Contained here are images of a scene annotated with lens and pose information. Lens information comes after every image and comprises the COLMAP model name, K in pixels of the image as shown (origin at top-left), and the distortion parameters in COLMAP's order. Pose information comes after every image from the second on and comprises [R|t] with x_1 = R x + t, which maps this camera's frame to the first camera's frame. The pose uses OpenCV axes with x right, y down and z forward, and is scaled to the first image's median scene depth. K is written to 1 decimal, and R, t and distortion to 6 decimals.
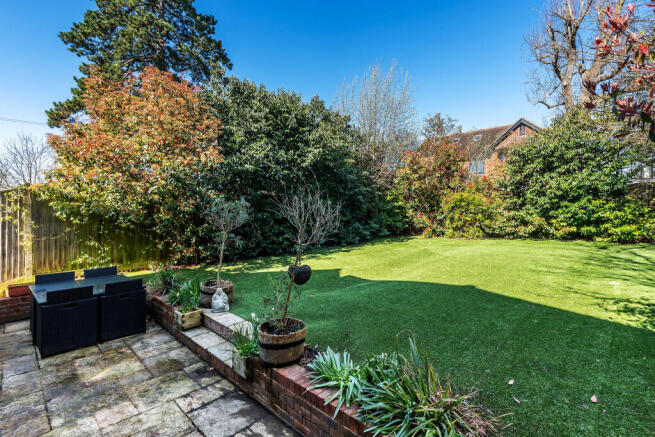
lens RADIAL K [[301.5, 0, 356.3], [0, 301.5, 217.3], [0, 0, 1]] dist [0.000091, -0.000051]
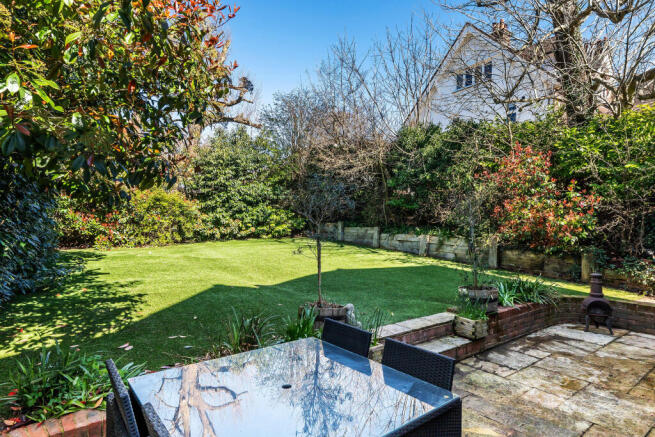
lens RADIAL K [[353.5, 0, 327.5], [0, 353.5, 218.5], [0, 0, 1]] dist [-0.000258, -0.000167]
pose [[0.213877, 0.011848, 0.976789, -1.727976], [0.017781, 0.999714, -0.016020, 0.071339], [-0.976699, 0.020795, 0.213605, 1.195259]]
